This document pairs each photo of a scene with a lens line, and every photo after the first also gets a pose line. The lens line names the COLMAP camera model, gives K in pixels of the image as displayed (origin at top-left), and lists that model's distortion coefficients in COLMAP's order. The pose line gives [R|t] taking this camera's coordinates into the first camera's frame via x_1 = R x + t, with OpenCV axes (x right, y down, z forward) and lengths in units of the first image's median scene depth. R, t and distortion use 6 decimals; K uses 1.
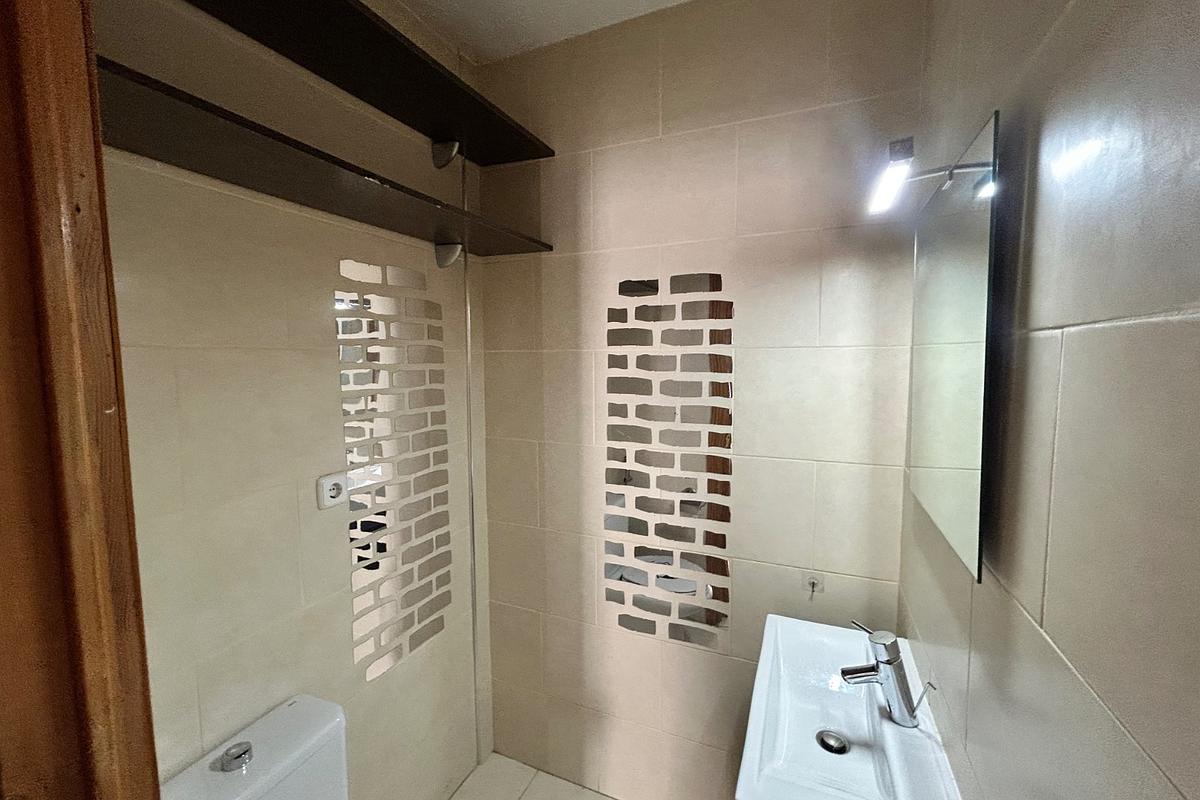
lens RADIAL K [[482.2, 0, 607.4], [0, 482.2, 395.0], [0, 0, 1]] dist [0.001838, -0.000427]
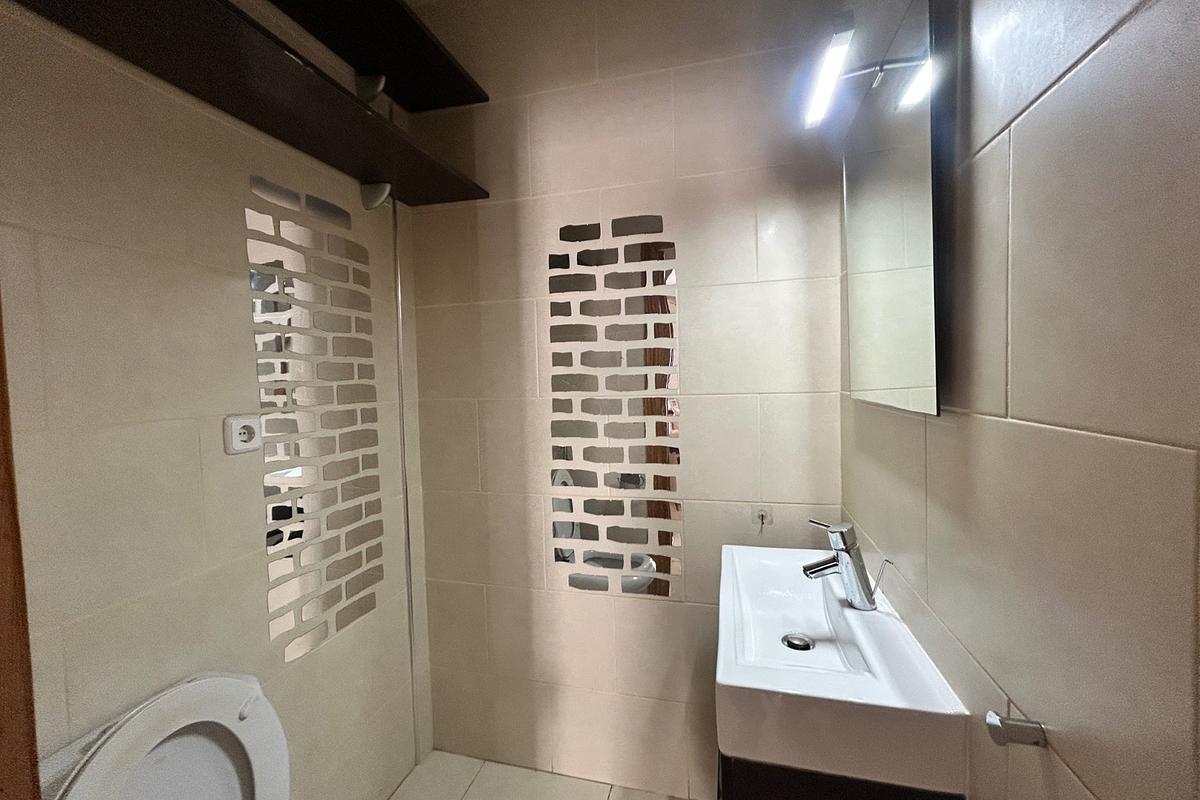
lens RADIAL K [[482.2, 0, 604.6], [0, 482.2, 399.9], [0, 0, 1]] dist [0.001838, -0.000427]
pose [[0.989023, -0.027965, 0.145090, -0.037445], [0.034074, 0.998627, -0.039792, 0.156311], [-0.143778, 0.044299, 0.988618, 0.030889]]
